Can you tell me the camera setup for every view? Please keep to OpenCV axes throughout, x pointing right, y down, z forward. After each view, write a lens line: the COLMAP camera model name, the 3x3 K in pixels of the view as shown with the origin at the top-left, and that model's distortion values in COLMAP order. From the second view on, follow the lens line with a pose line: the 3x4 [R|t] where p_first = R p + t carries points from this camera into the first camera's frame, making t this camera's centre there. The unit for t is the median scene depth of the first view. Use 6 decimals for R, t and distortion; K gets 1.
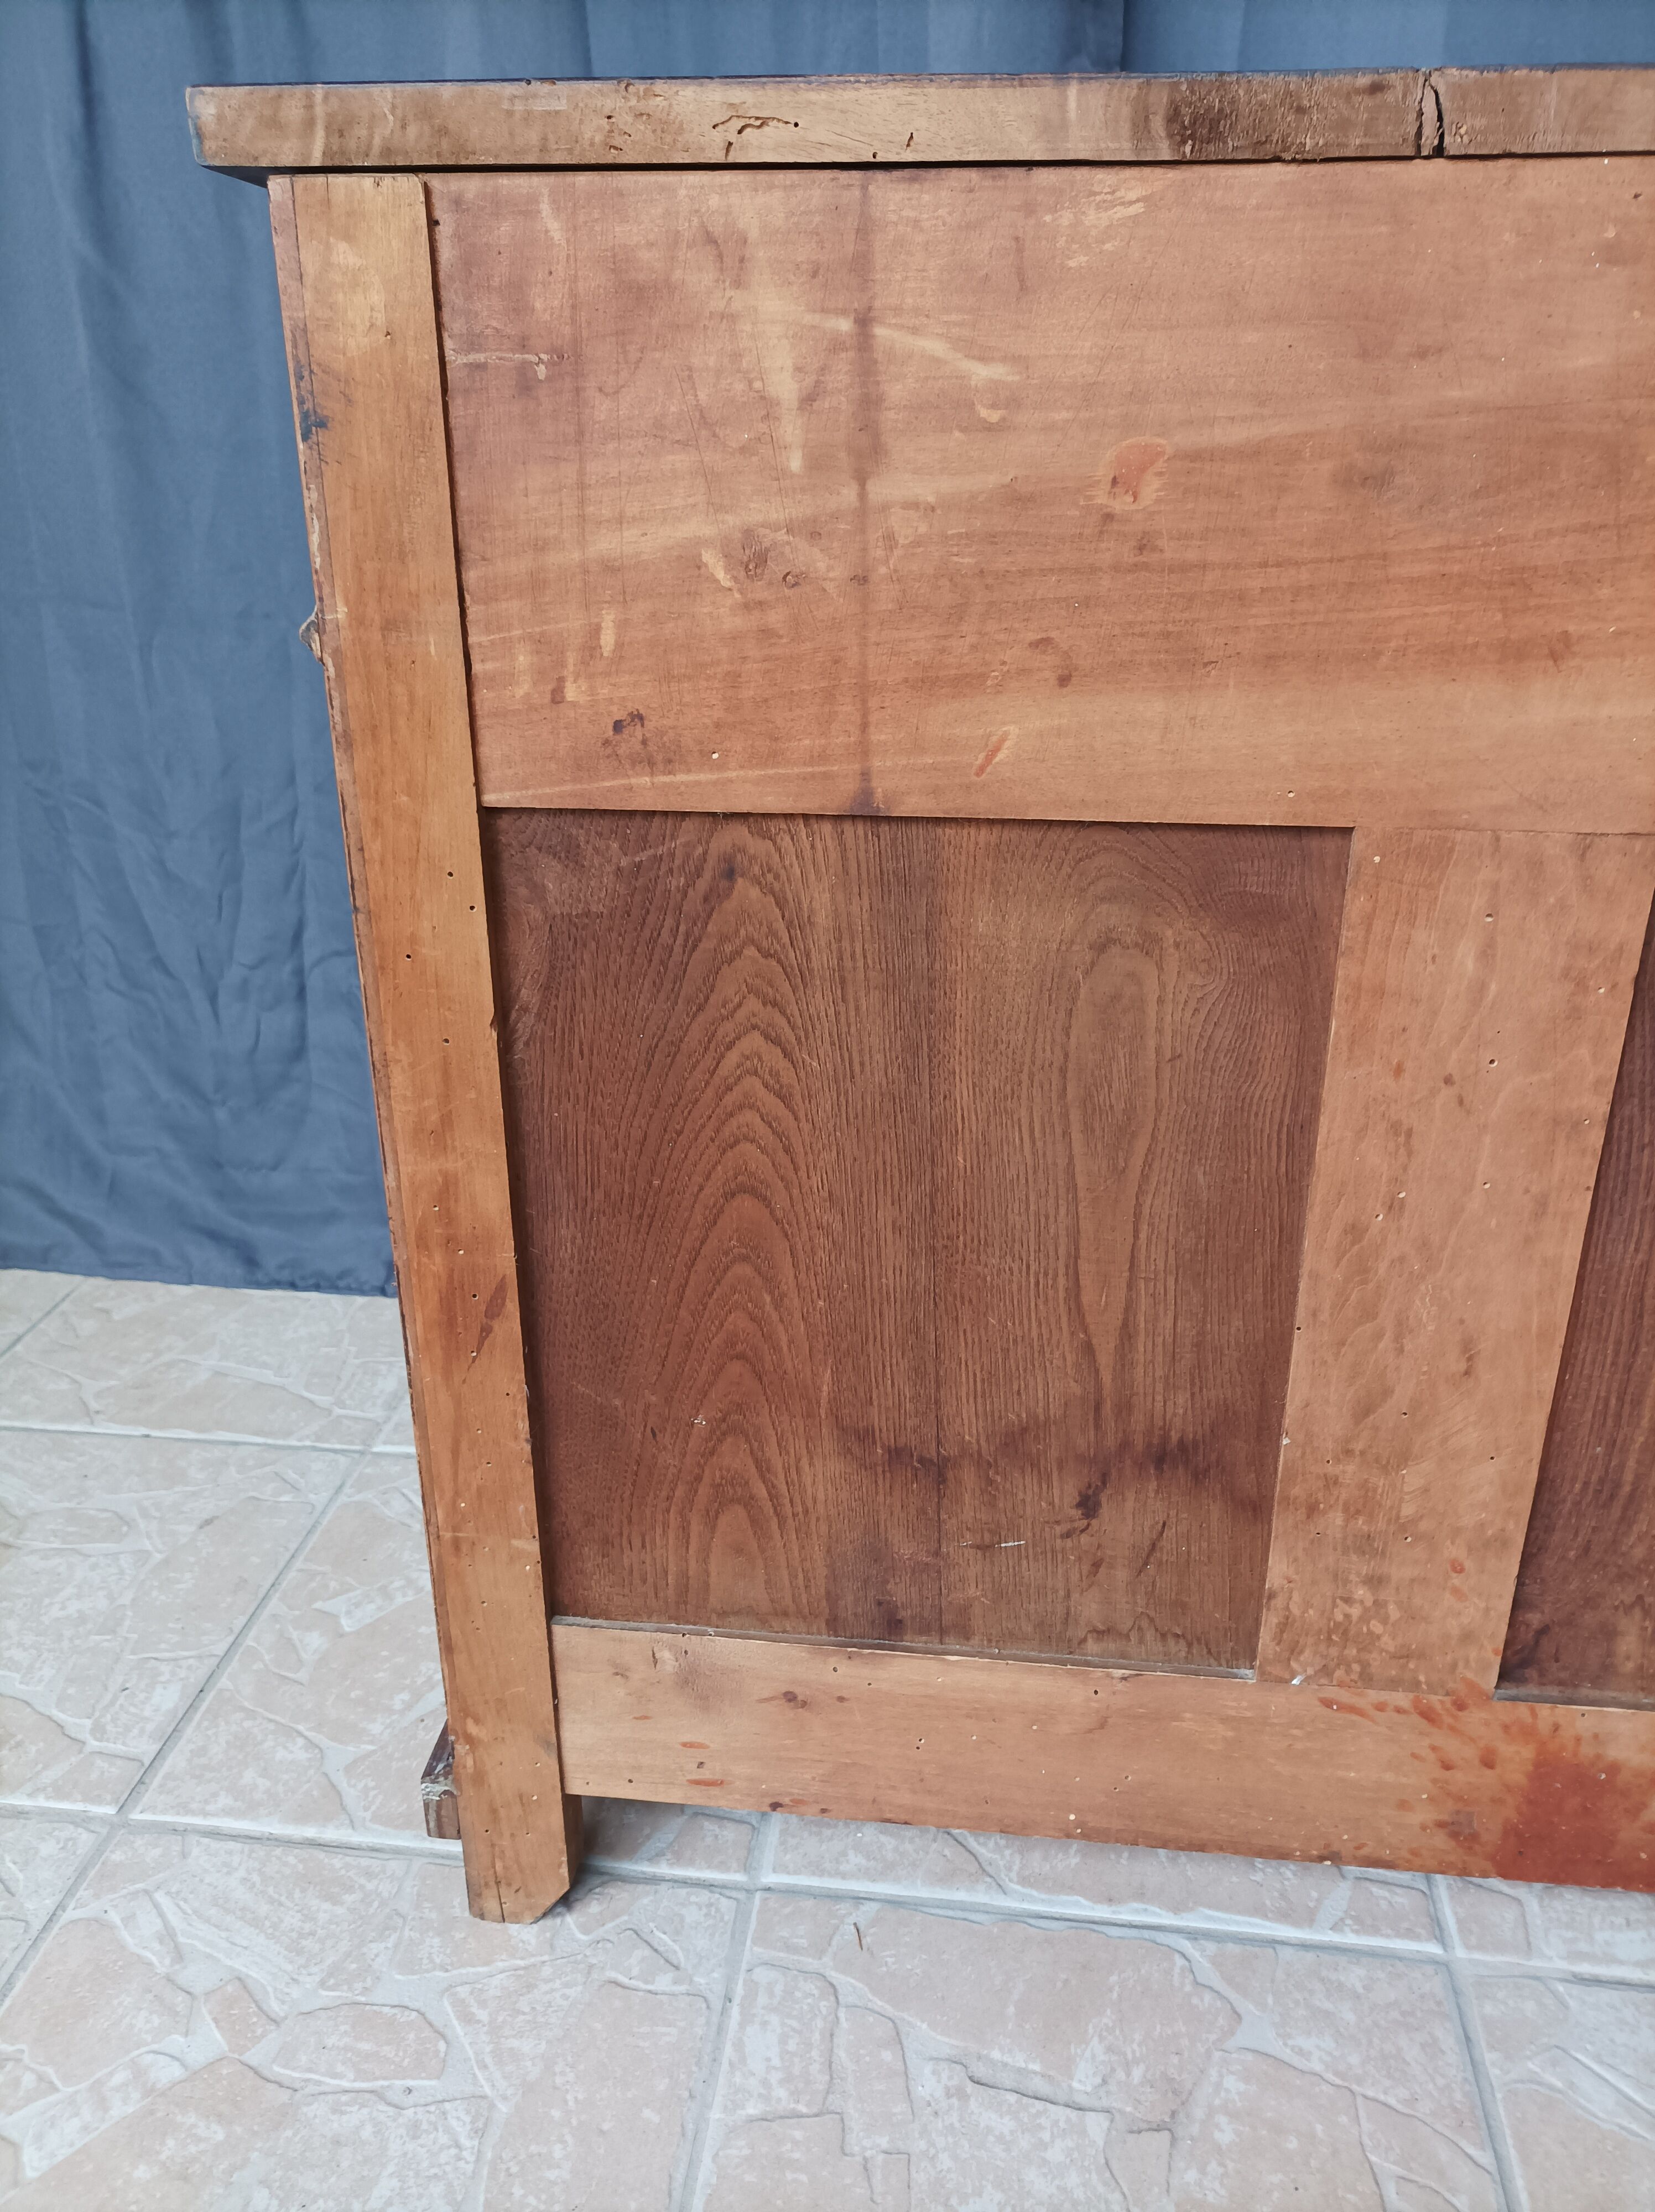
lens RADIAL K [[1668.5, 0, 826.4], [0, 1668.5, 1107.3], [0, 0, 1]] dist [0.009156, 0.001815]
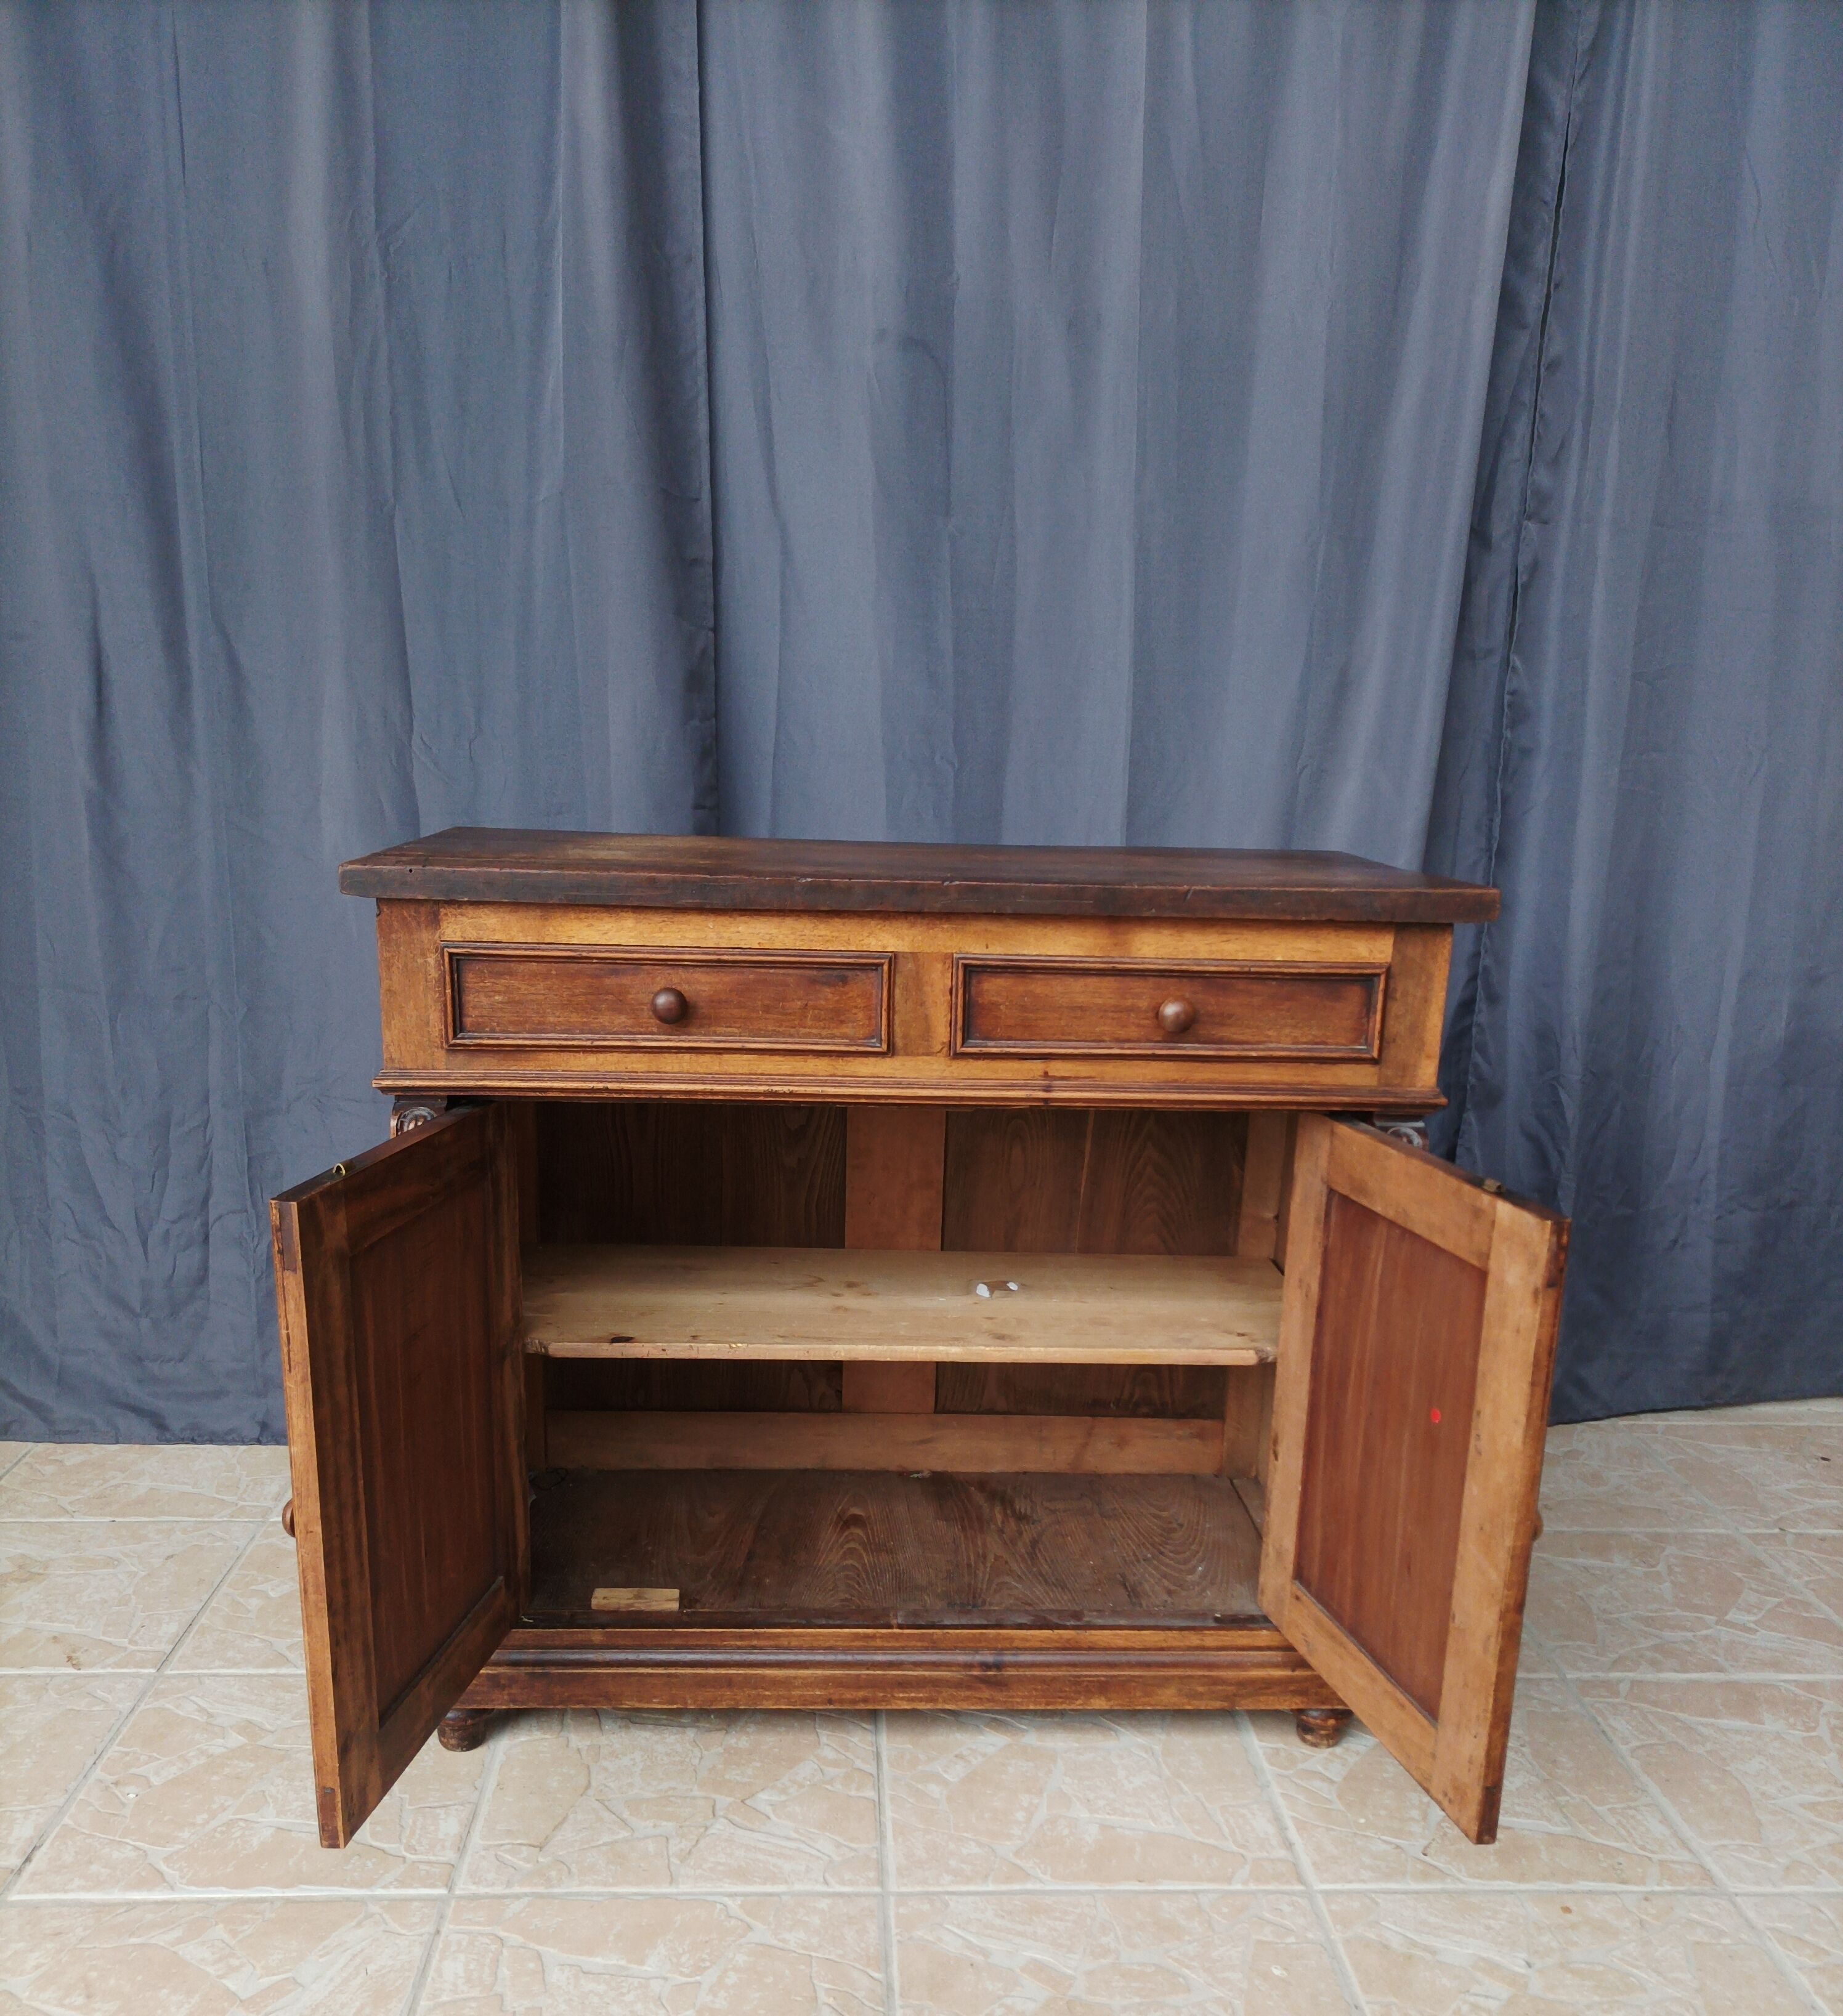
lens RADIAL K [[1846.2, 0, 934.2], [0, 1846.2, 1228.4], [0, 0, 1]] dist [0.025265, 0.000000]
pose [[0.983195, -0.018445, 0.181622, 0.044256], [0.039520, 0.992796, -0.113113, 0.220072], [-0.178228, 0.118390, 0.976841, -1.206403]]
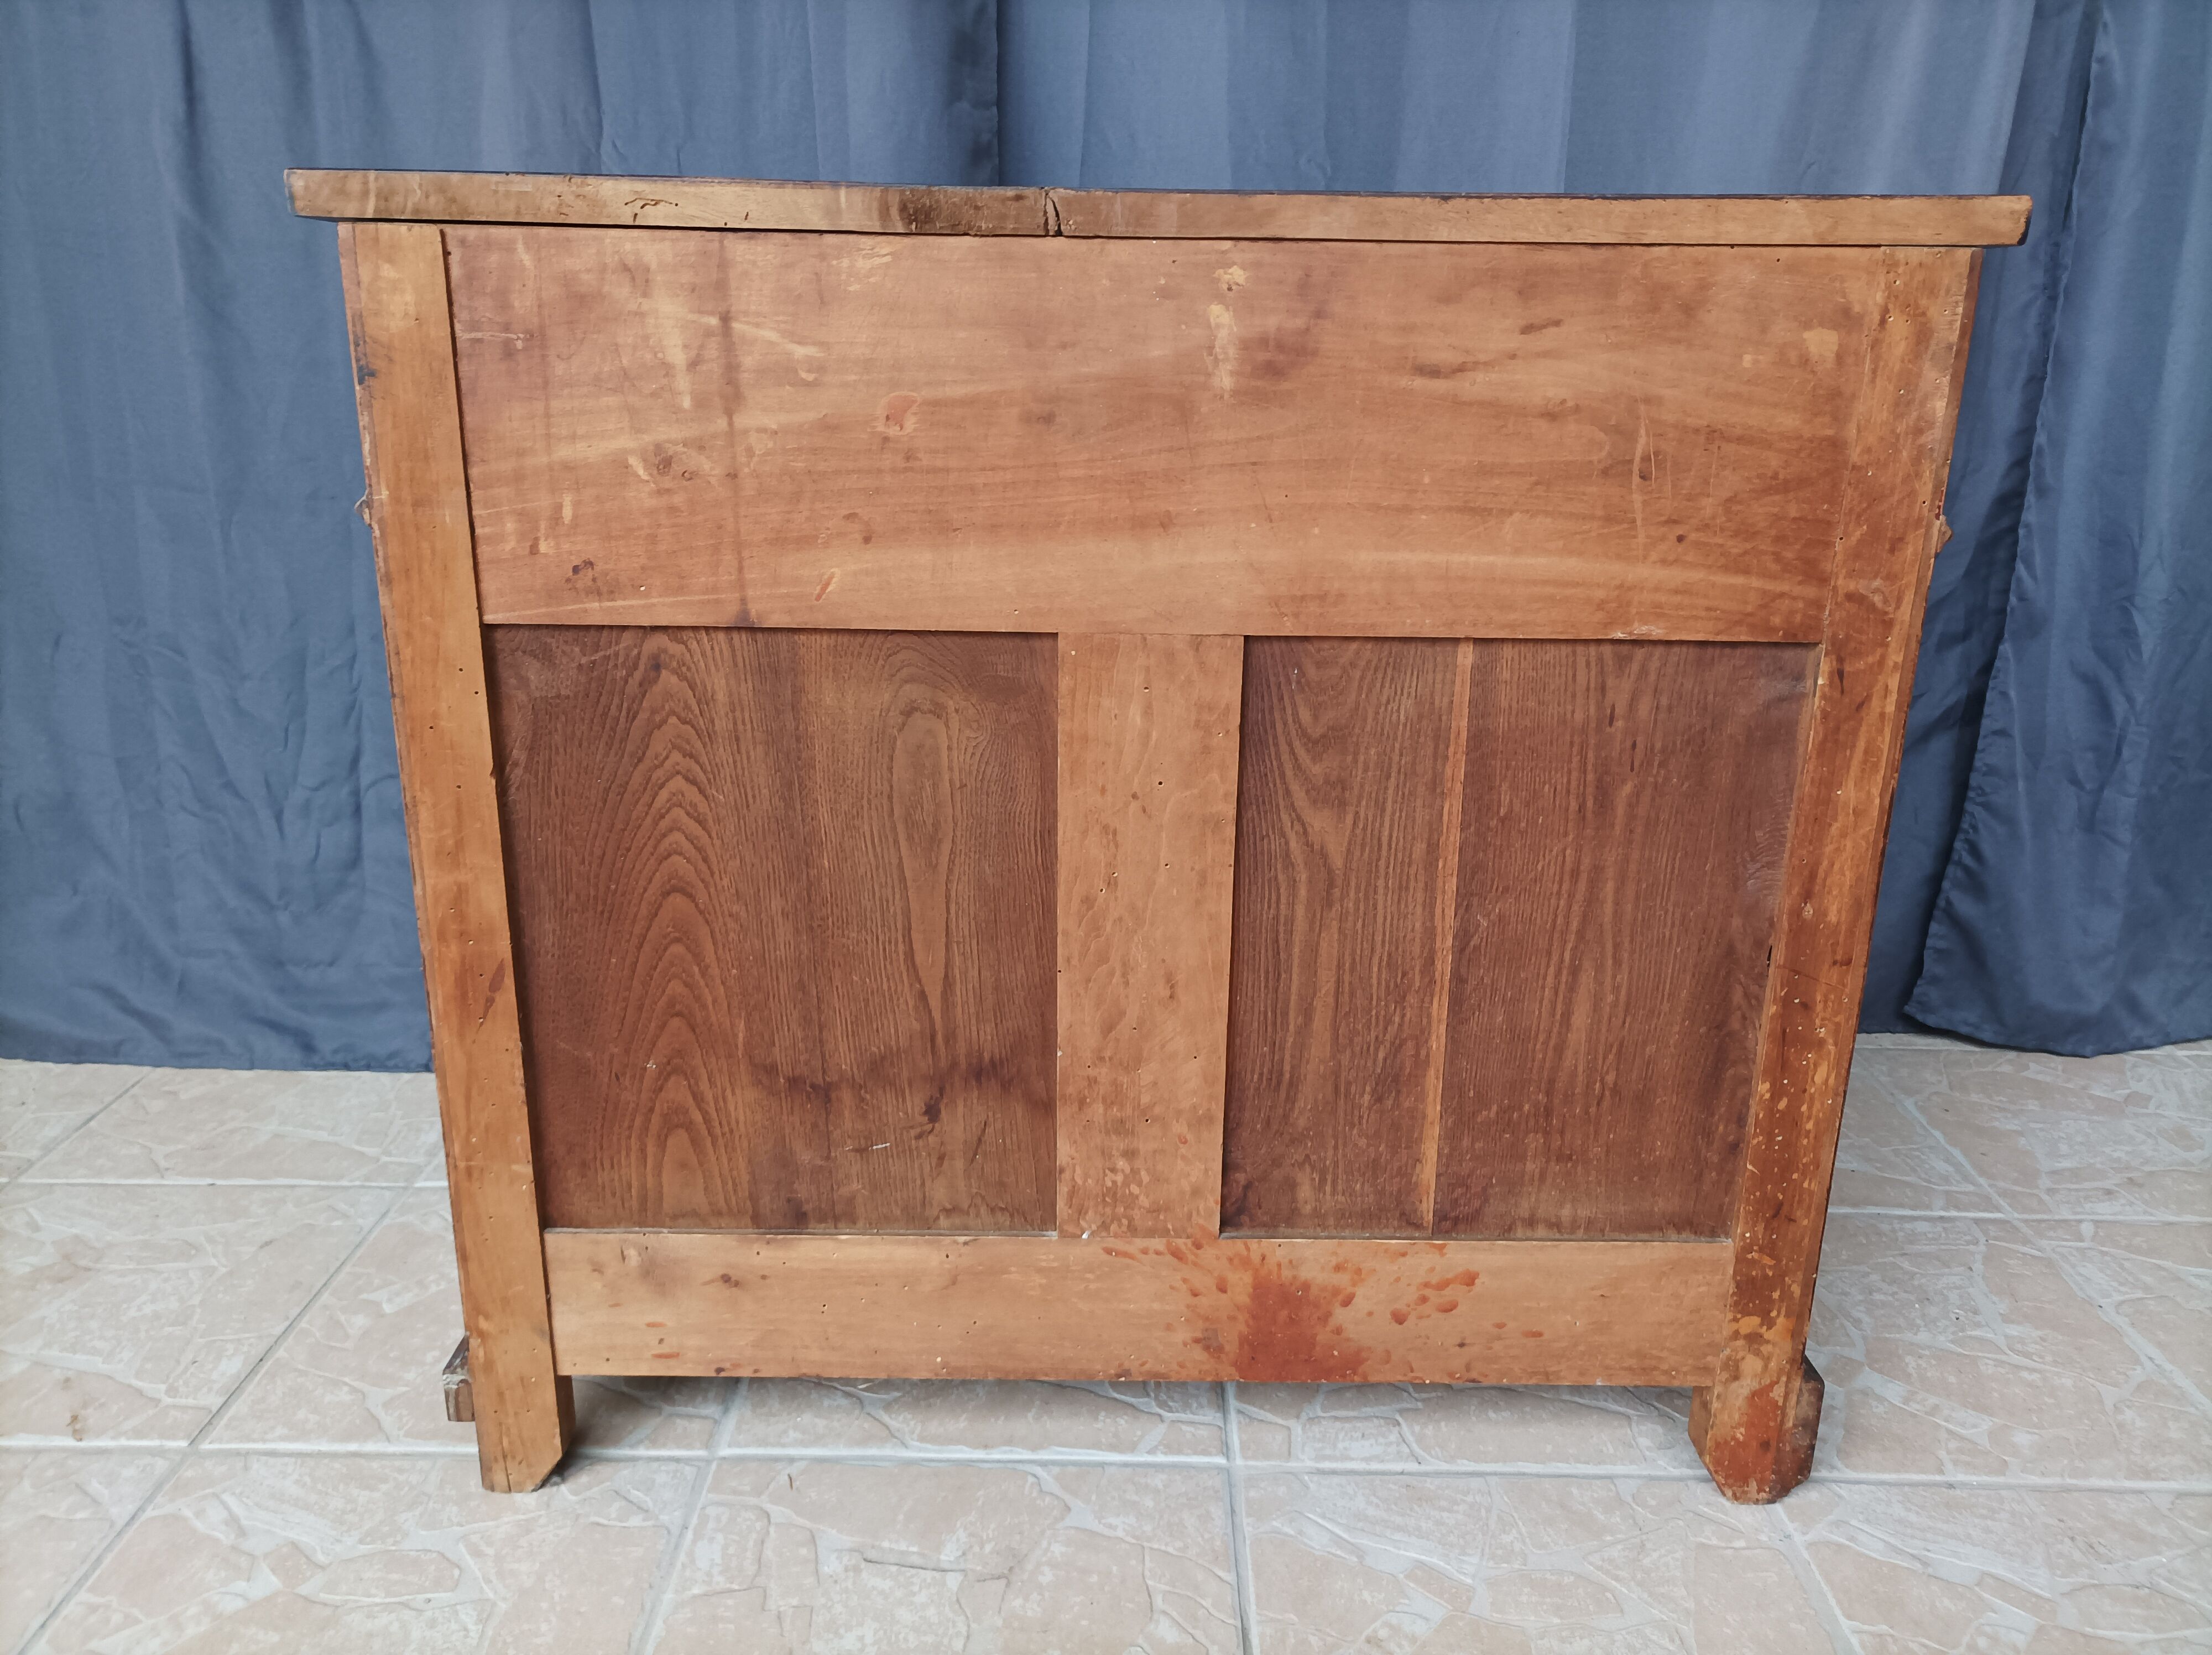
lens RADIAL K [[1668.5, 0, 1119.3], [0, 1668.5, 817.7], [0, 0, 1]] dist [0.009156, 0.001815]
pose [[0.992504, -0.018798, 0.120760, 0.122498], [0.030717, 0.994750, -0.097616, 0.109337], [-0.118292, 0.100594, 0.987870, -0.365220]]
